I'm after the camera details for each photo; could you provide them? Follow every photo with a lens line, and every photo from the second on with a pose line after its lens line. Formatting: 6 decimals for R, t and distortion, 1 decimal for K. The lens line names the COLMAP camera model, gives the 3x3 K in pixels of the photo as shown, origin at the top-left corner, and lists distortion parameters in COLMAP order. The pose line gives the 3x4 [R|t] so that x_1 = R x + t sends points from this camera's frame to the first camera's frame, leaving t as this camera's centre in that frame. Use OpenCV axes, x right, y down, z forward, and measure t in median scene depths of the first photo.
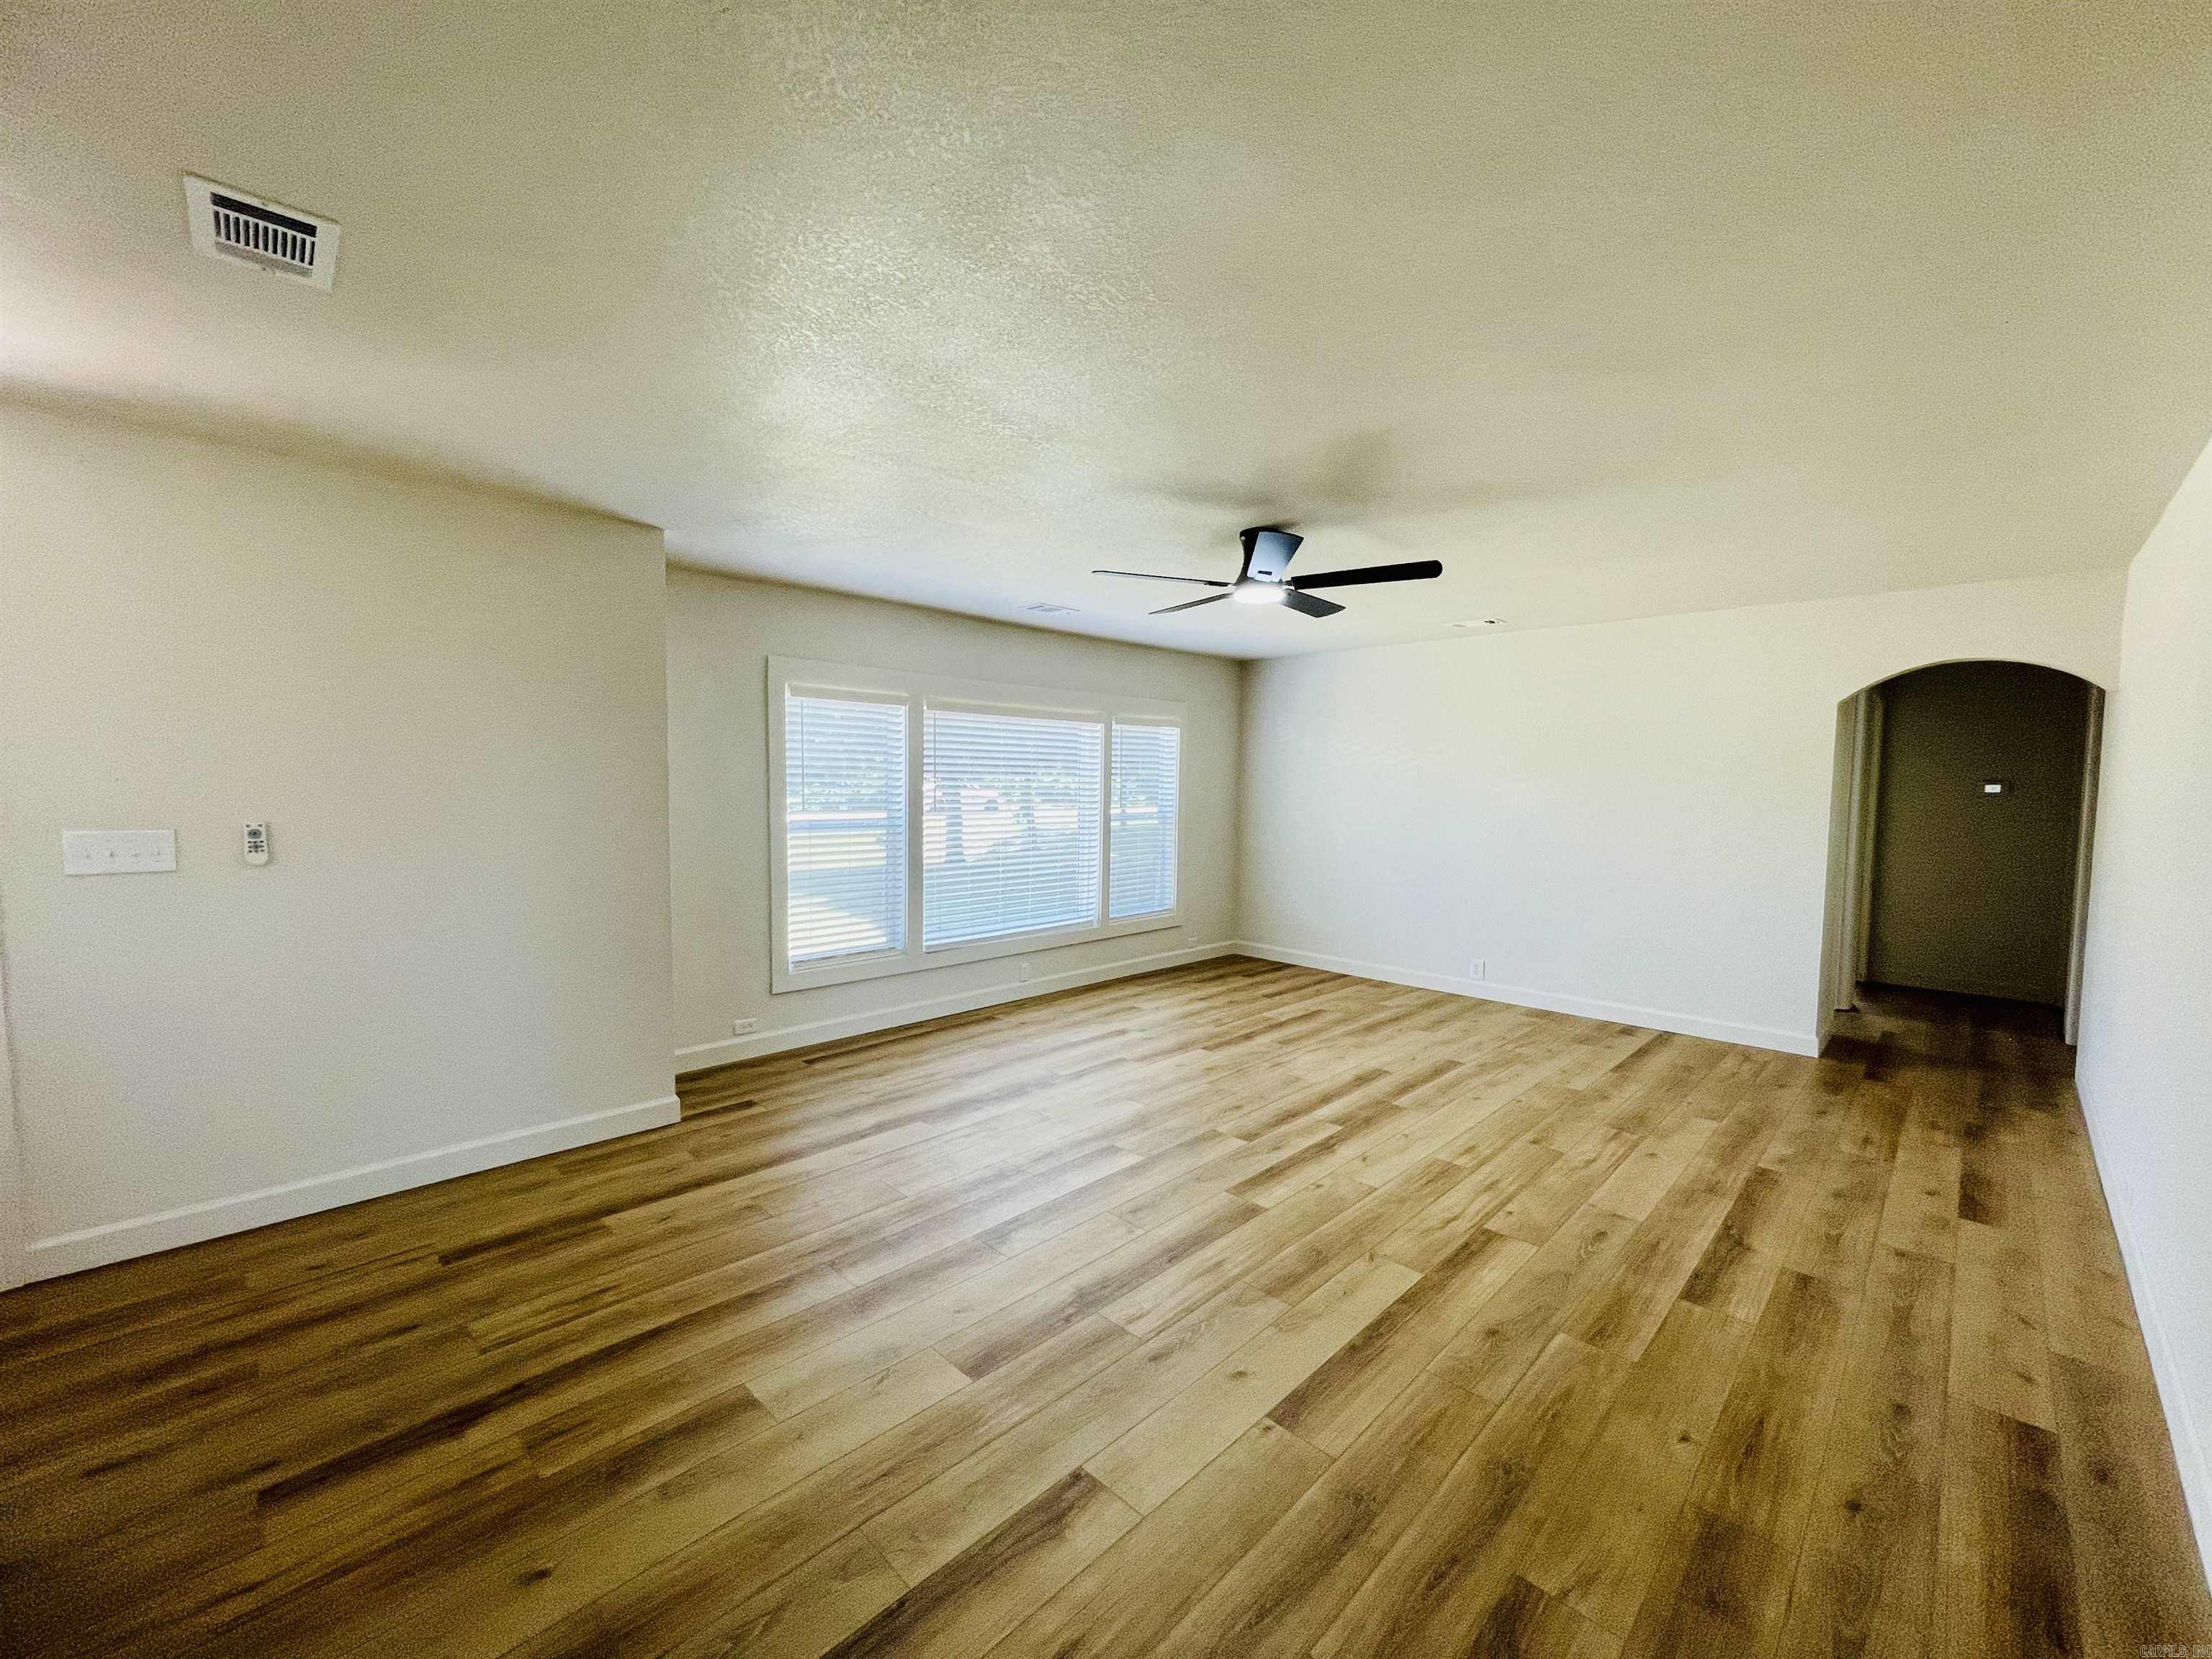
lens RADIAL K [[892.7, 0, 1083.2], [0, 892.7, 850.6], [0, 0, 1]] dist [-0.000803, -0.000113]
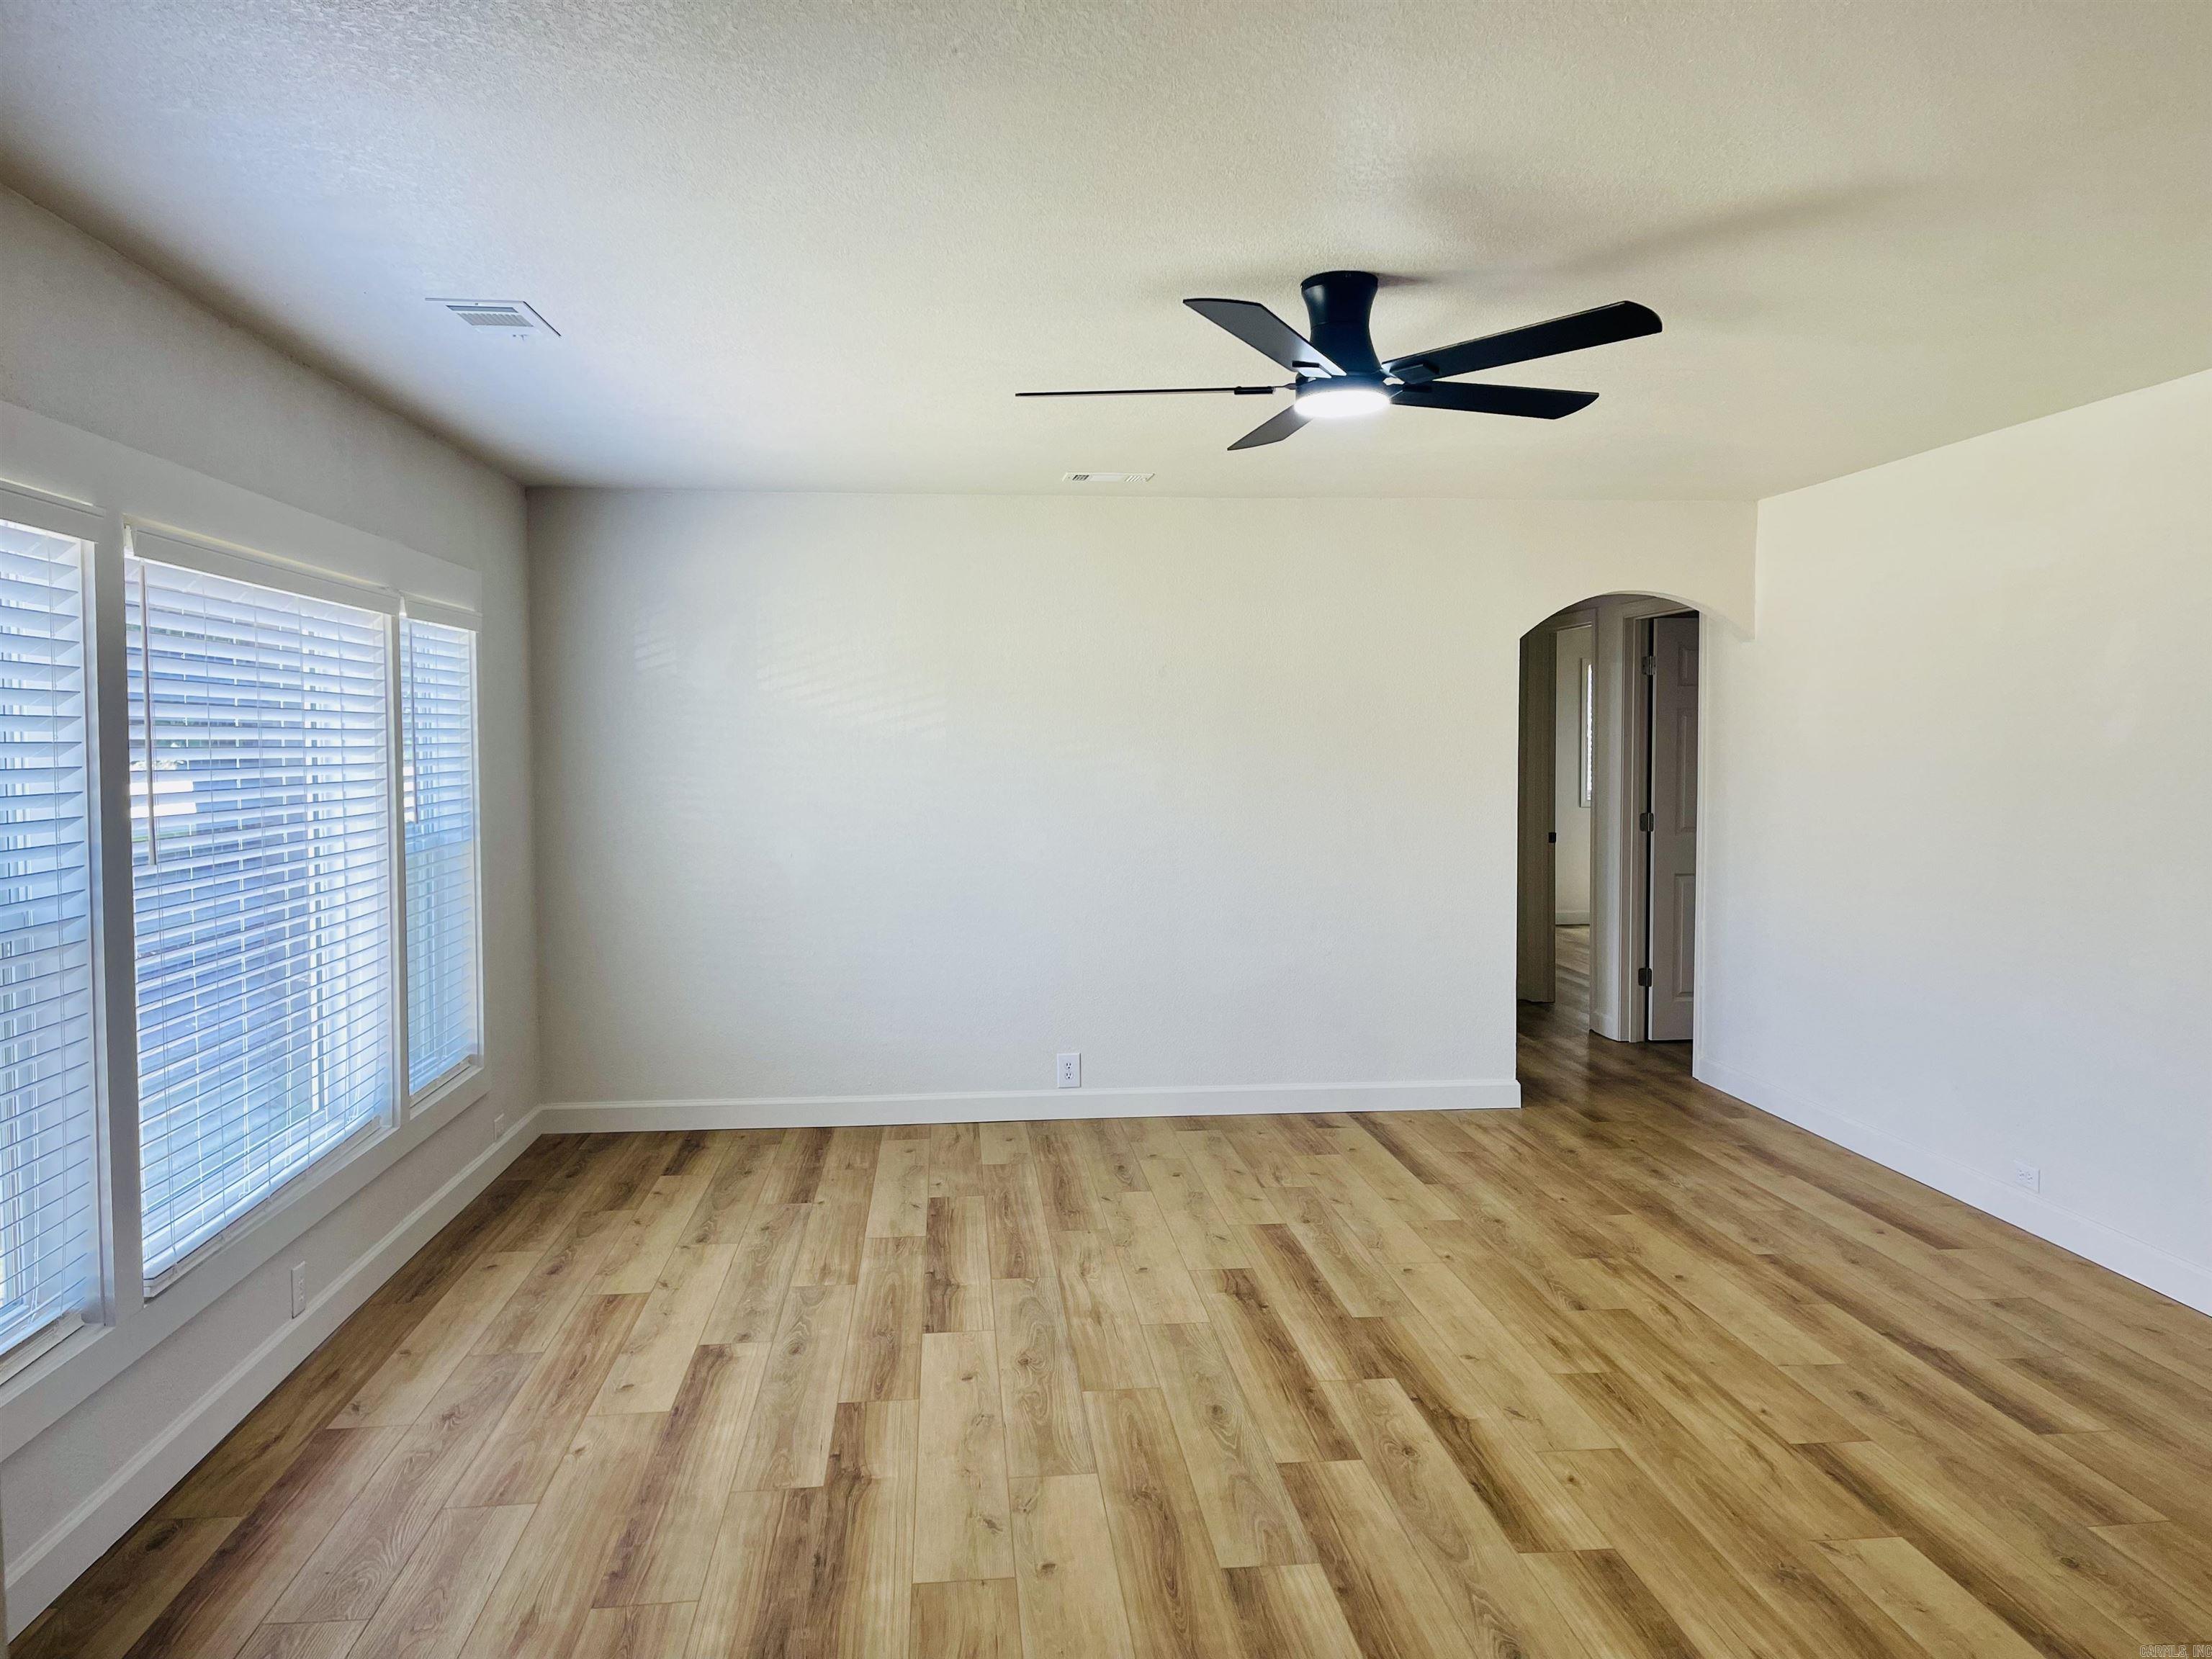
lens RADIAL K [[1689.6, 0, 1132.1], [0, 1689.6, 812.7], [0, 0, 1]] dist [0.054093, -0.038375]
pose [[0.617909, -0.046930, 0.784848, -0.660079], [0.071566, 0.997430, 0.003298, -0.057936], [-0.782986, 0.054131, 0.619680, 0.487223]]
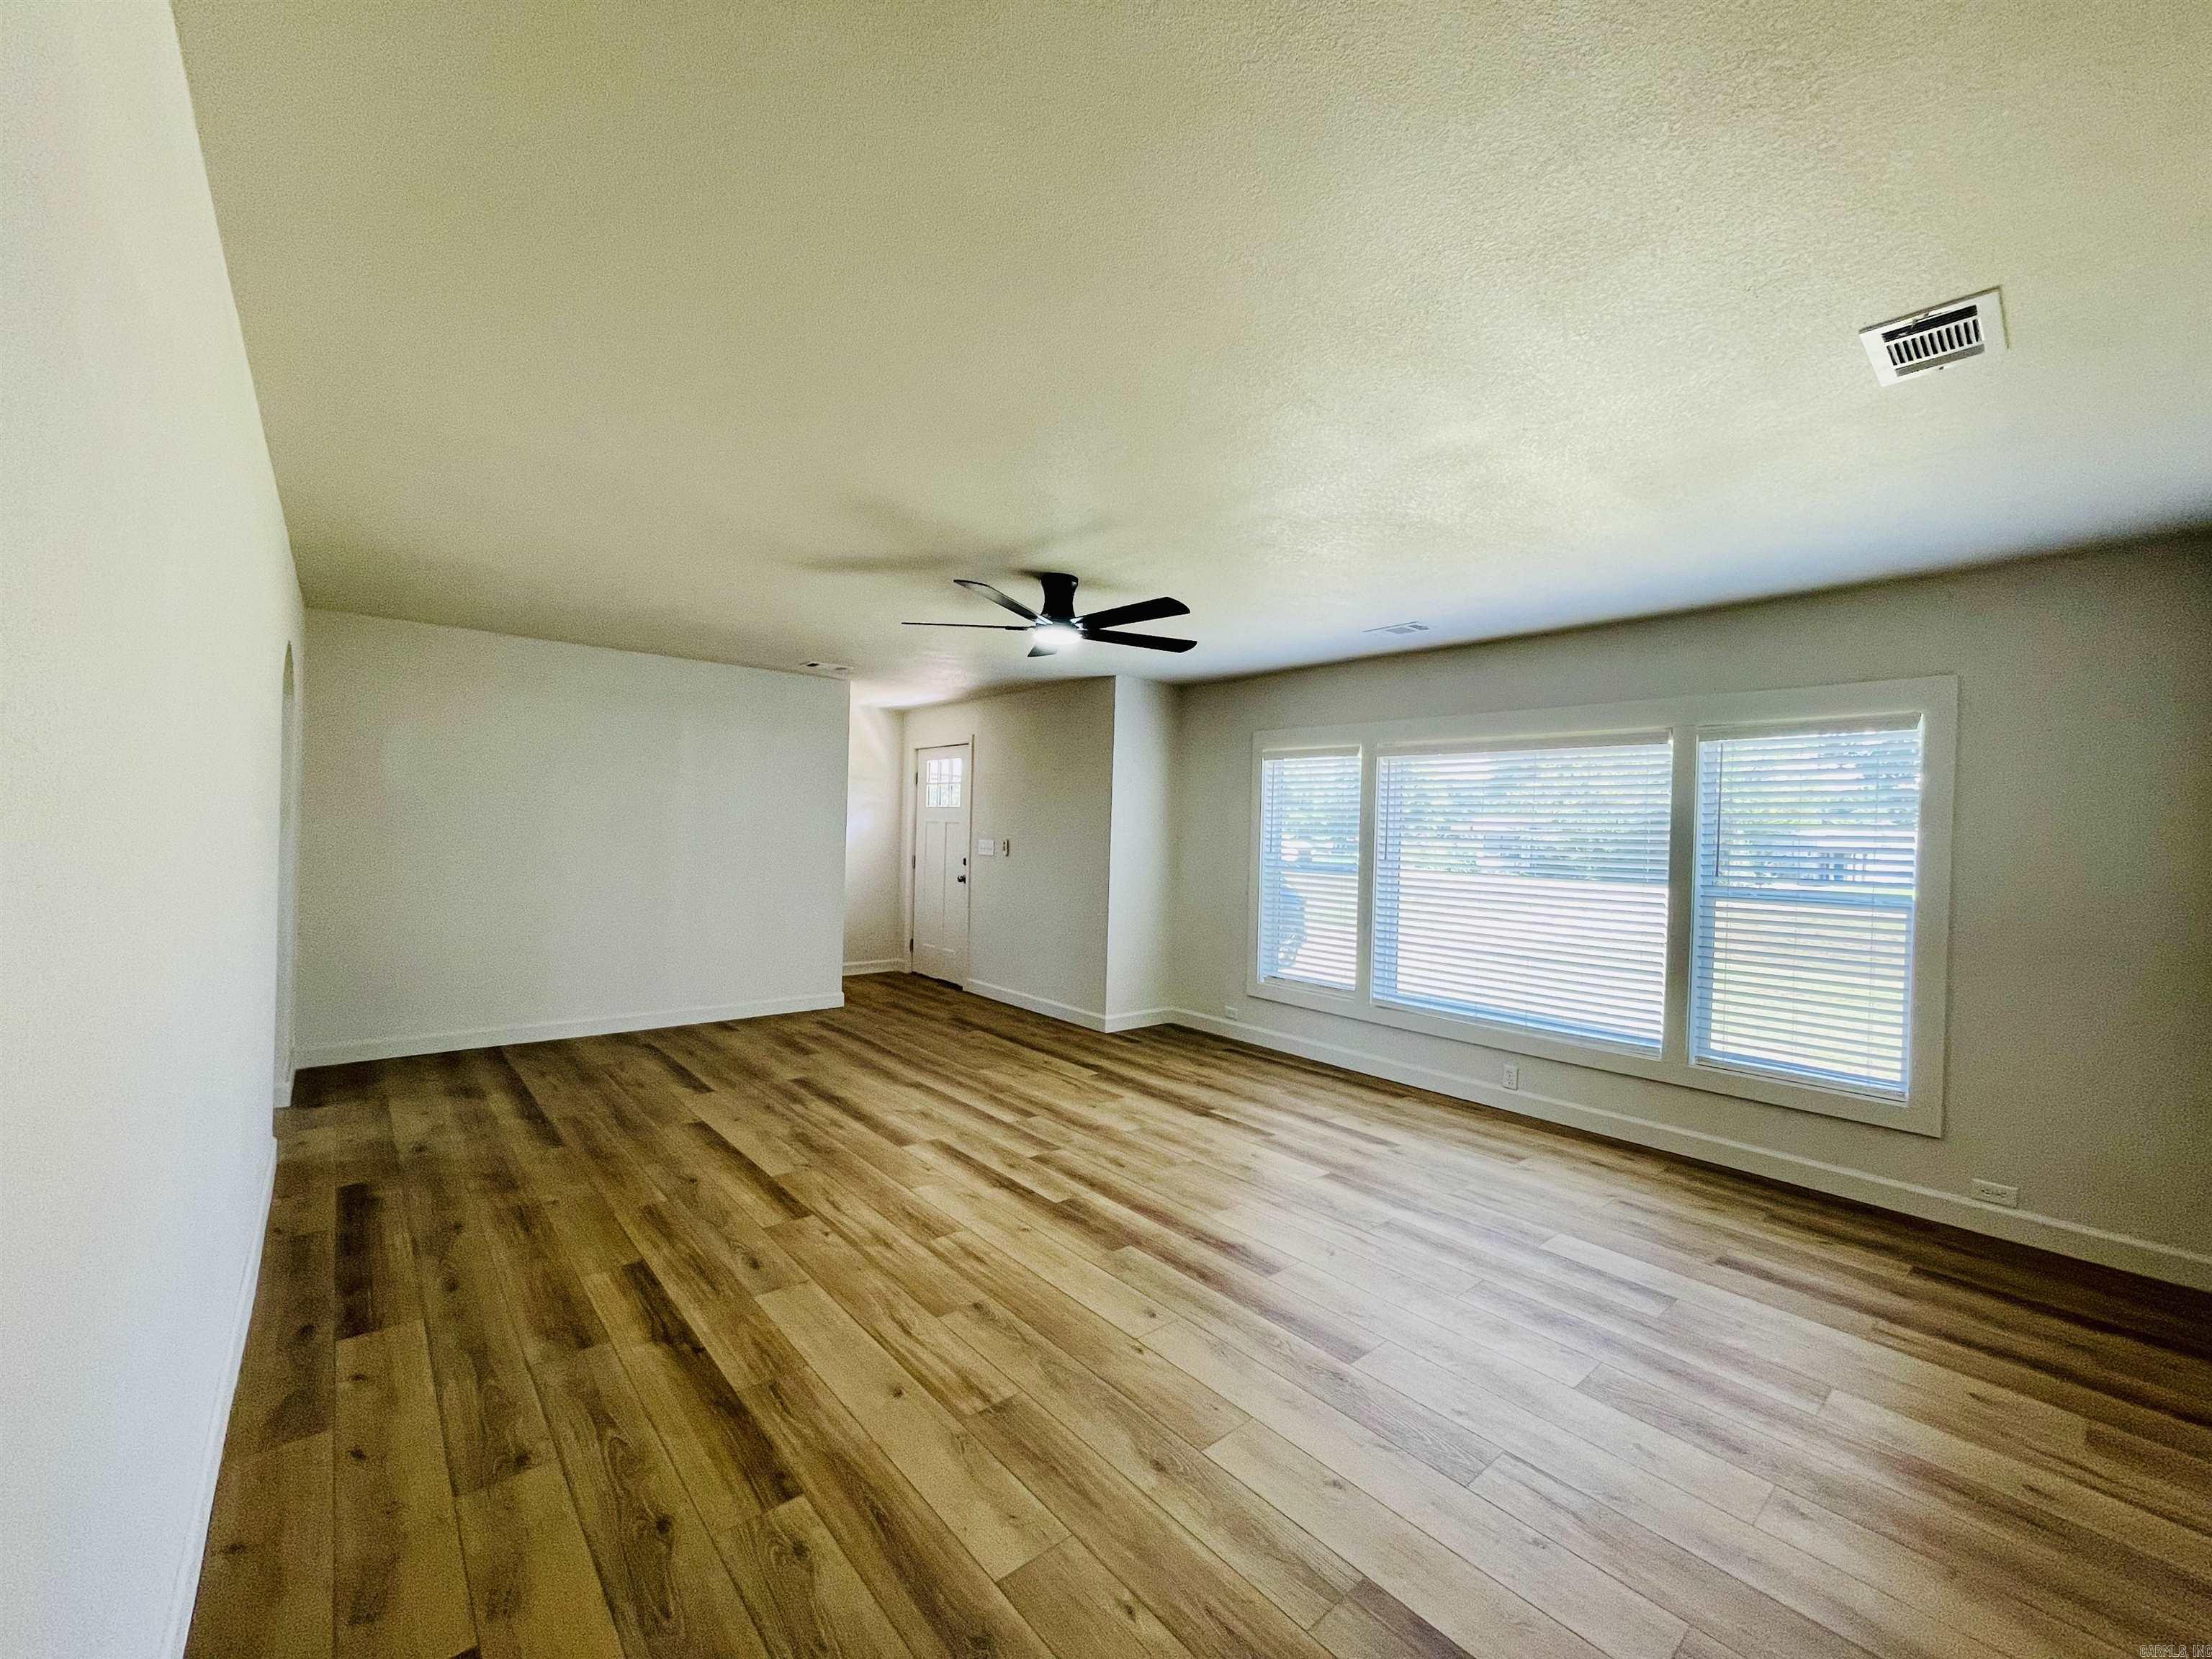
lens RADIAL K [[892.7, 0, 1087.4], [0, 892.7, 815.3], [0, 0, 1]] dist [-0.000803, -0.000113]
pose [[-0.083377, -0.030079, -0.996064, 1.249637], [-0.108746, 0.993850, -0.020910, -0.054955], [0.990567, 0.106574, -0.086135, 1.138982]]
